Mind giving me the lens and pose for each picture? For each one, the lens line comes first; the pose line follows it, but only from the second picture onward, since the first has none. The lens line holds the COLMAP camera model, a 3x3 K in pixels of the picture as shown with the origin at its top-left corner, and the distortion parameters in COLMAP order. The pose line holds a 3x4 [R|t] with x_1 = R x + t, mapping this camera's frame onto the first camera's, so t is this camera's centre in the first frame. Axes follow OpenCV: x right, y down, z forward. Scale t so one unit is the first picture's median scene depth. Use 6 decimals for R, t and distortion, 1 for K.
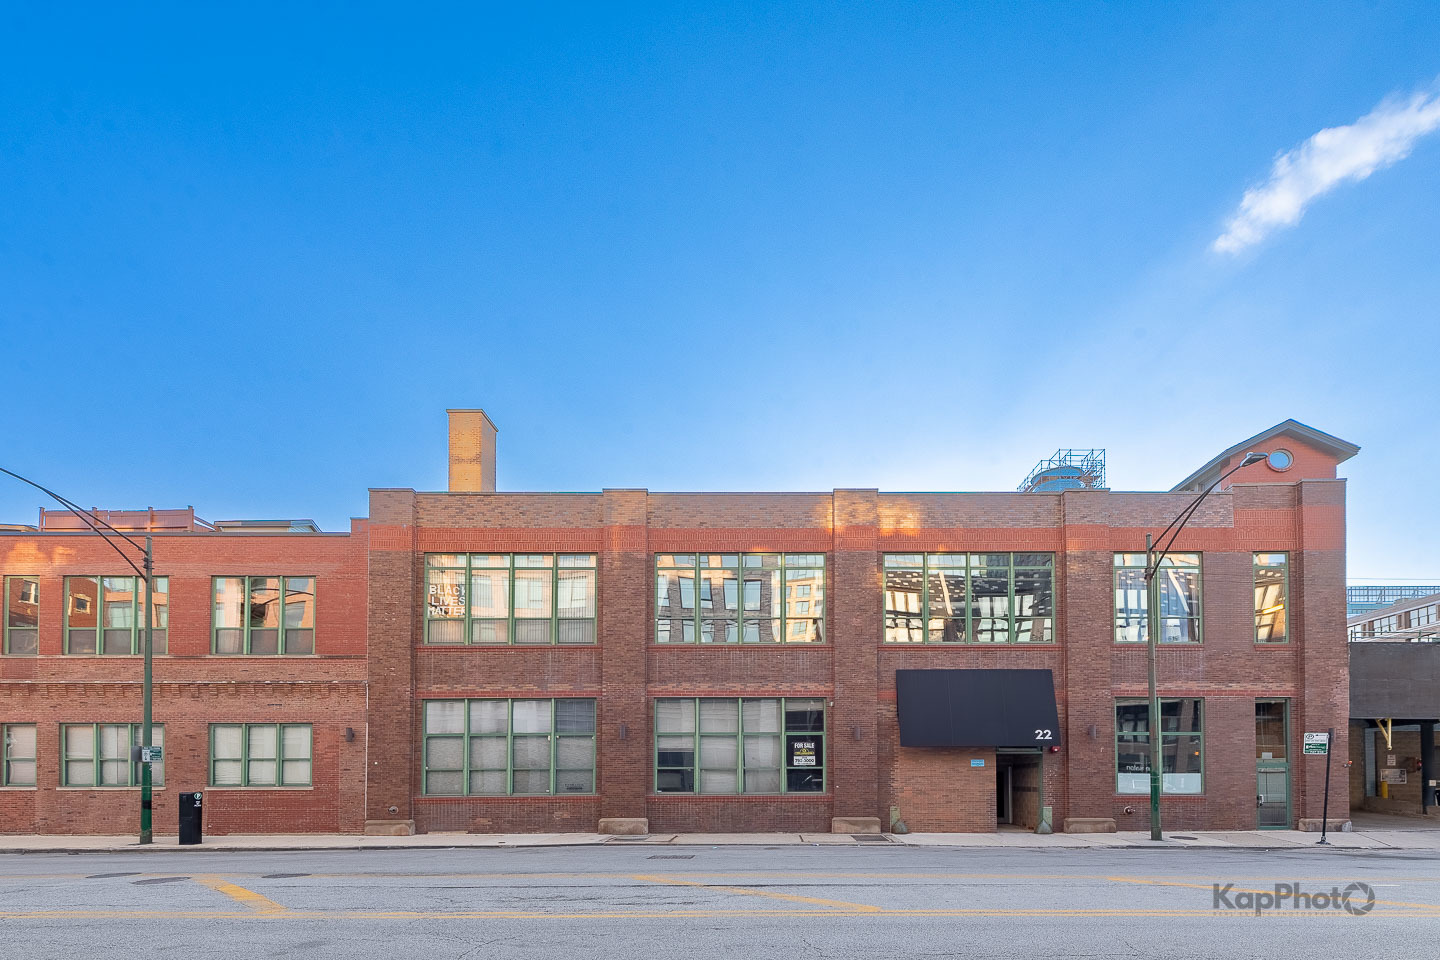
lens RADIAL K [[566.6, 0, 723.2], [0, 566.6, 475.2], [0, 0, 1]] dist [0.003169, -0.000028]
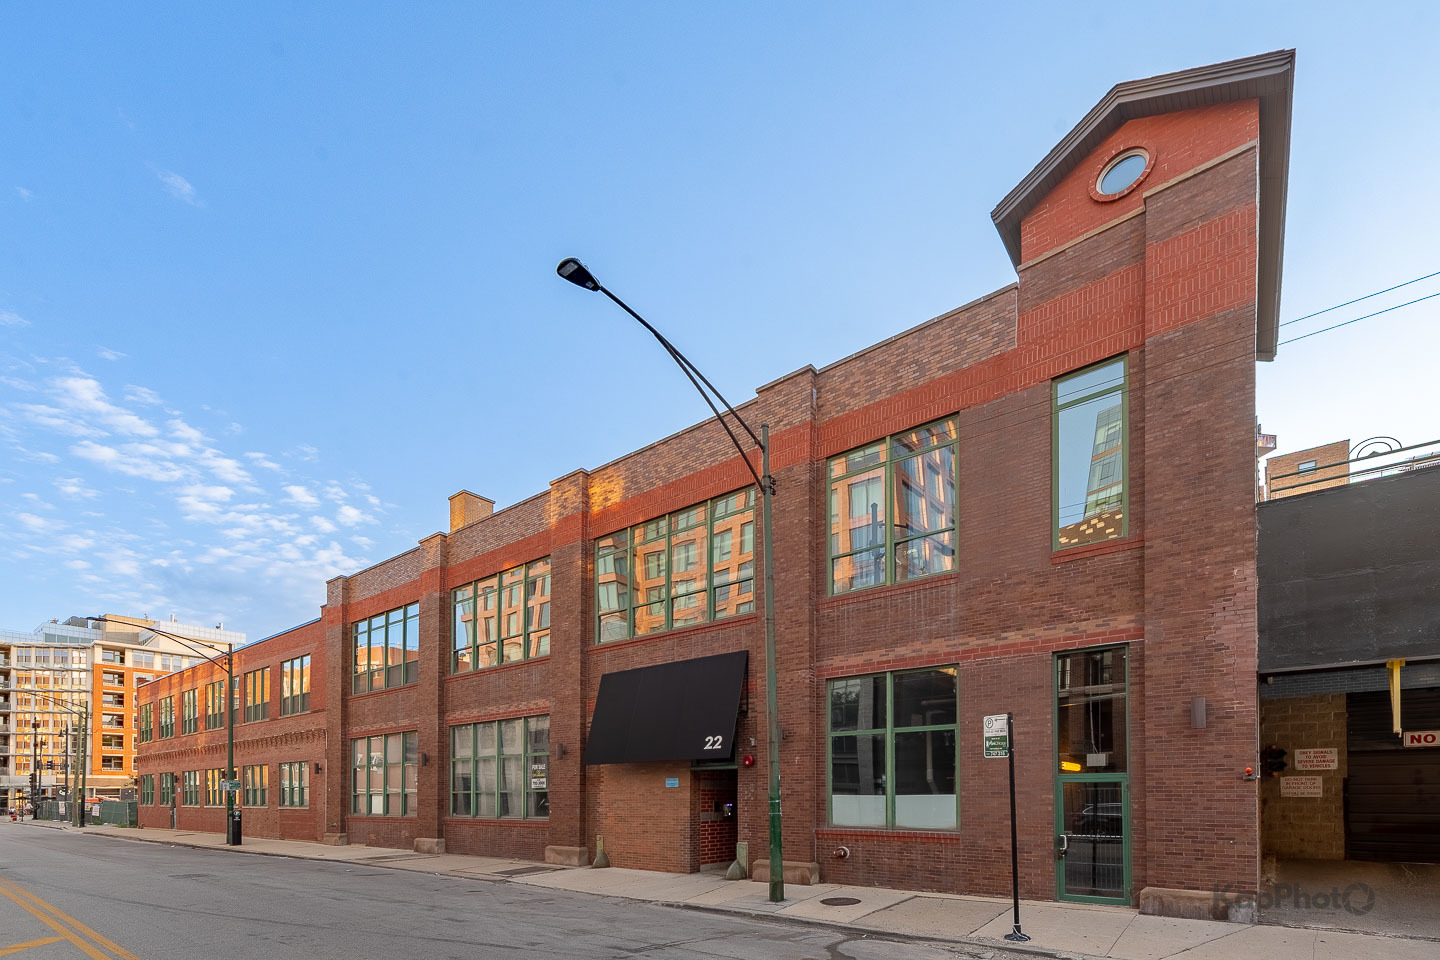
lens RADIAL K [[592.5, 0, 720.8], [0, 592.5, 509.3], [0, 0, 1]] dist [0.006282, -0.000093]
pose [[0.809772, -0.256990, -0.527471, 1.003433], [0.275228, 0.960309, -0.045345, 0.202992], [0.518189, -0.108455, 0.848362, 0.386811]]
